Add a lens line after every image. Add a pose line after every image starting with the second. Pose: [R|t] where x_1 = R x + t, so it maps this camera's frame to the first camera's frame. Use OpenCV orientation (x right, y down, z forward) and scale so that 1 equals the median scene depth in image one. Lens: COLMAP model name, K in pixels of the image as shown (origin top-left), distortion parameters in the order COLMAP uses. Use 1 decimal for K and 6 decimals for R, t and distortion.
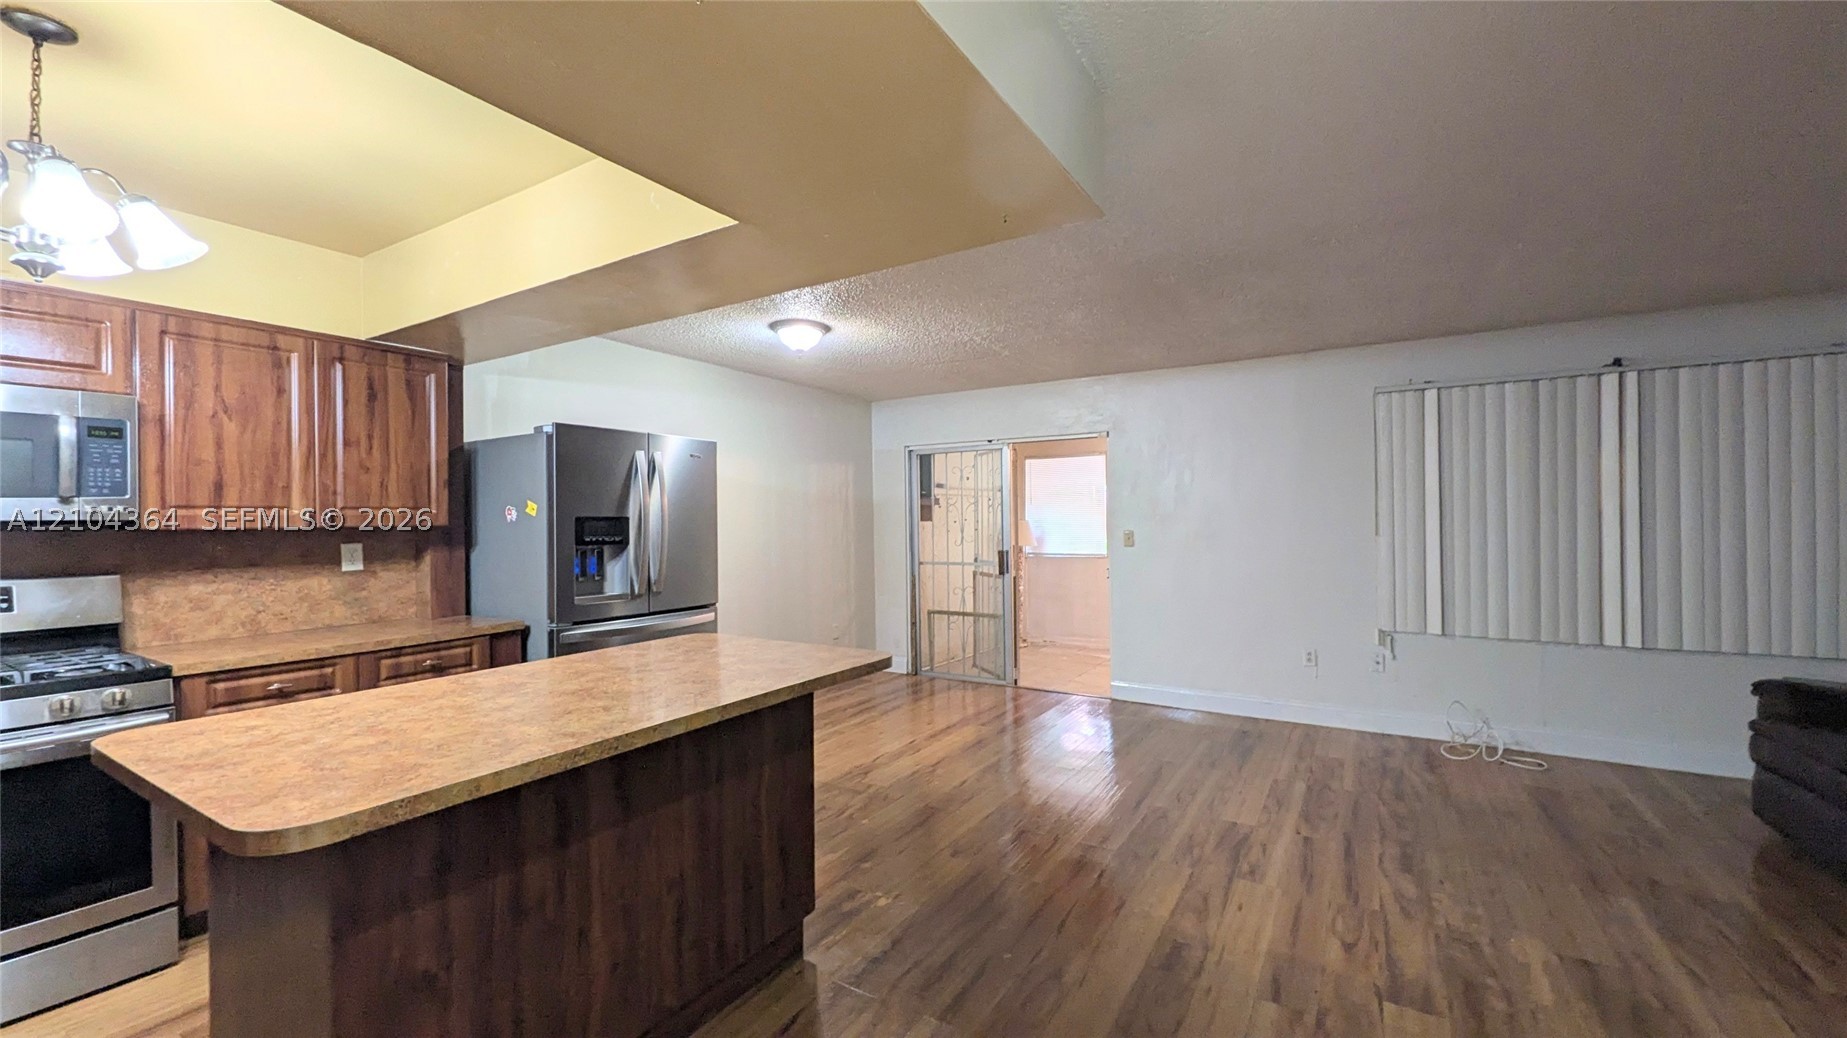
lens RADIAL K [[722.2, 0, 932.4], [0, 722.2, 520.0], [0, 0, 1]] dist [0.007895, -0.000998]
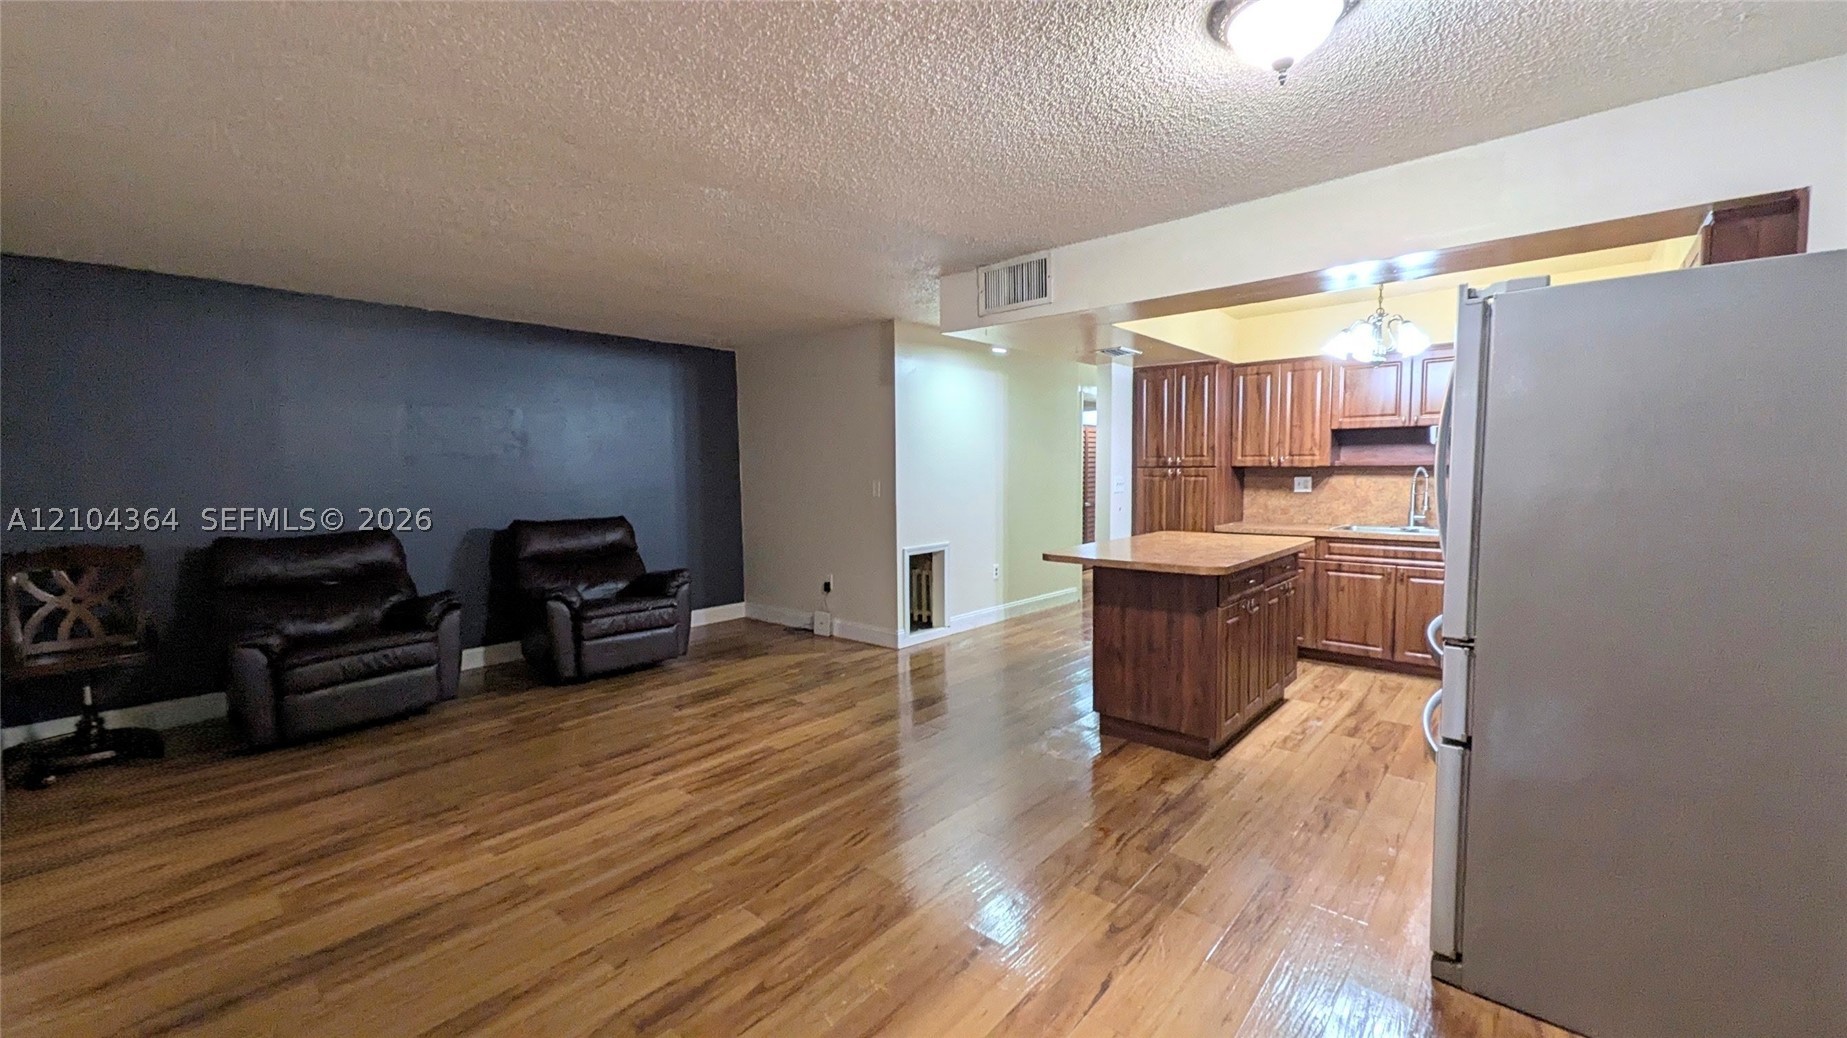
lens RADIAL K [[722.2, 0, 935.7], [0, 722.2, 517.9], [0, 0, 1]] dist [0.007895, -0.000998]
pose [[-0.986603, 0.008606, 0.162914, -0.070753], [0.018870, 0.997925, 0.061564, 0.004367], [-0.162046, 0.063813, -0.984718, 2.122805]]
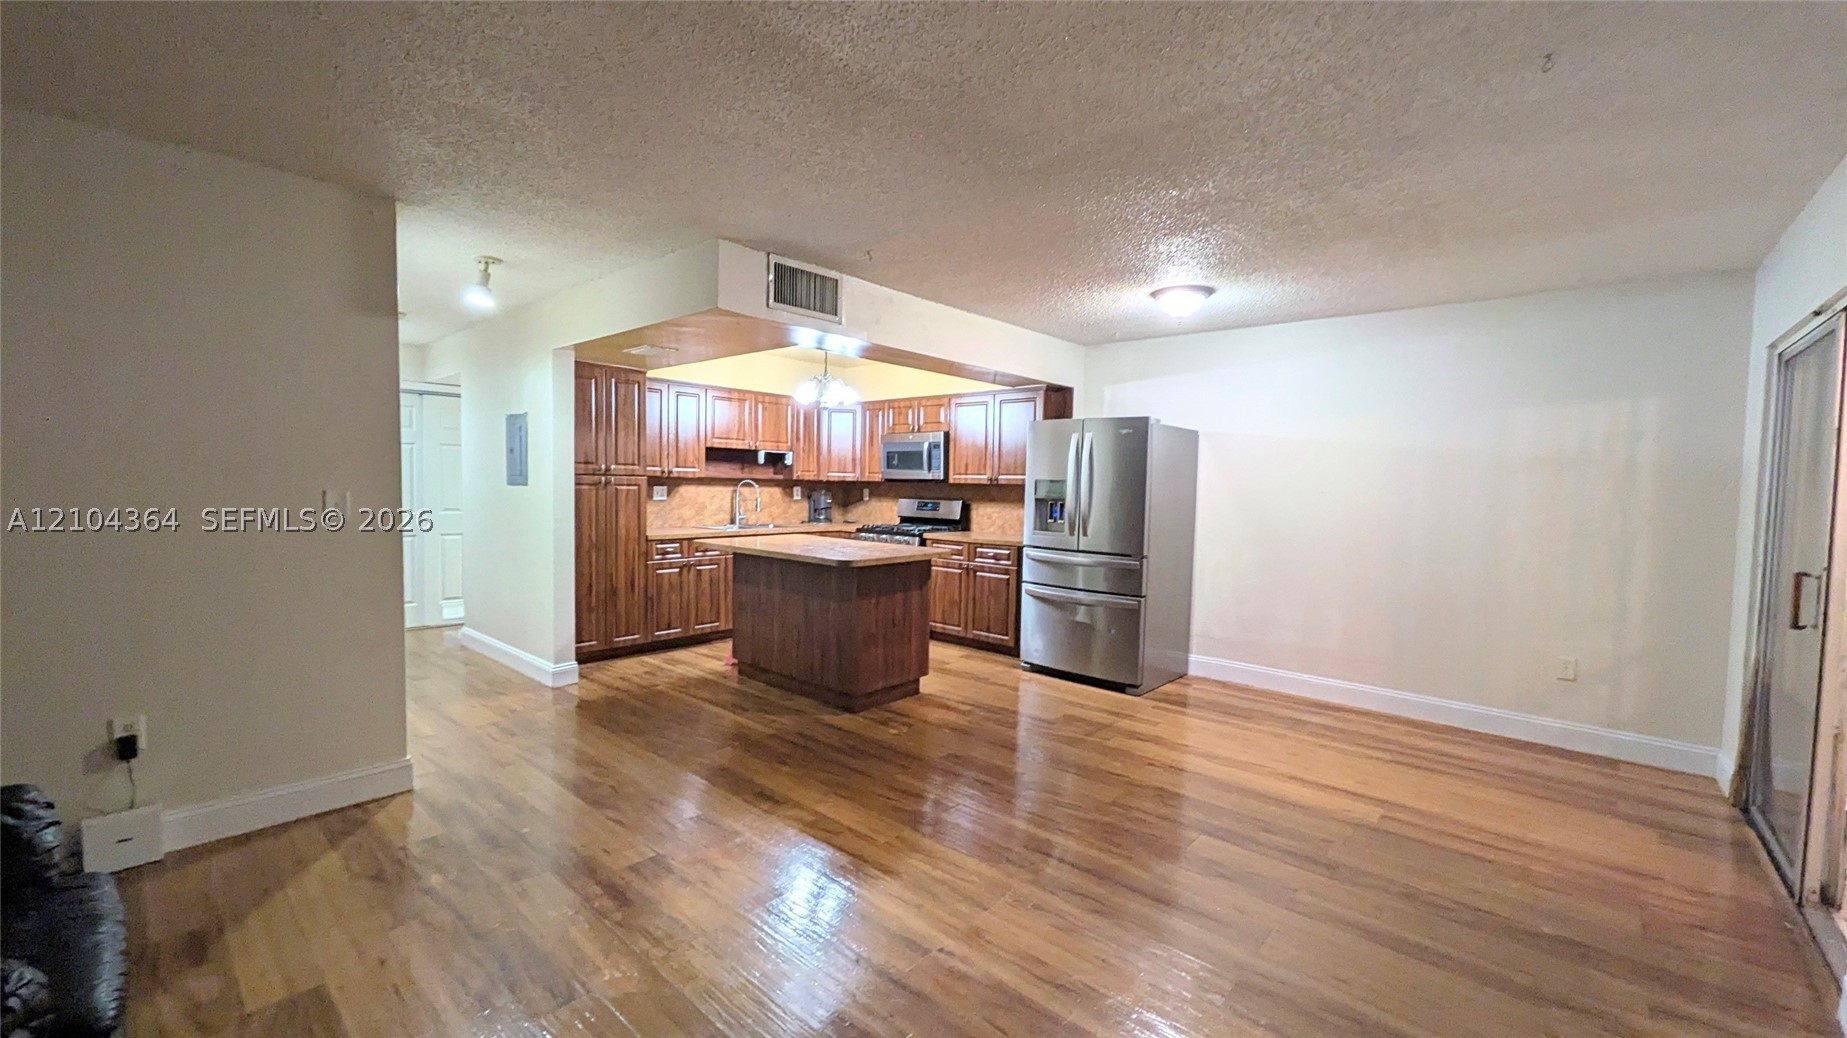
lens RADIAL K [[722.2, 0, 932.6], [0, 722.2, 521.3], [0, 0, 1]] dist [0.007895, -0.000998]
pose [[-0.167168, 0.061115, -0.984032, 1.266990], [-0.016014, 0.997777, 0.064689, -0.014424], [0.985798, 0.026573, -0.165817, 1.202451]]
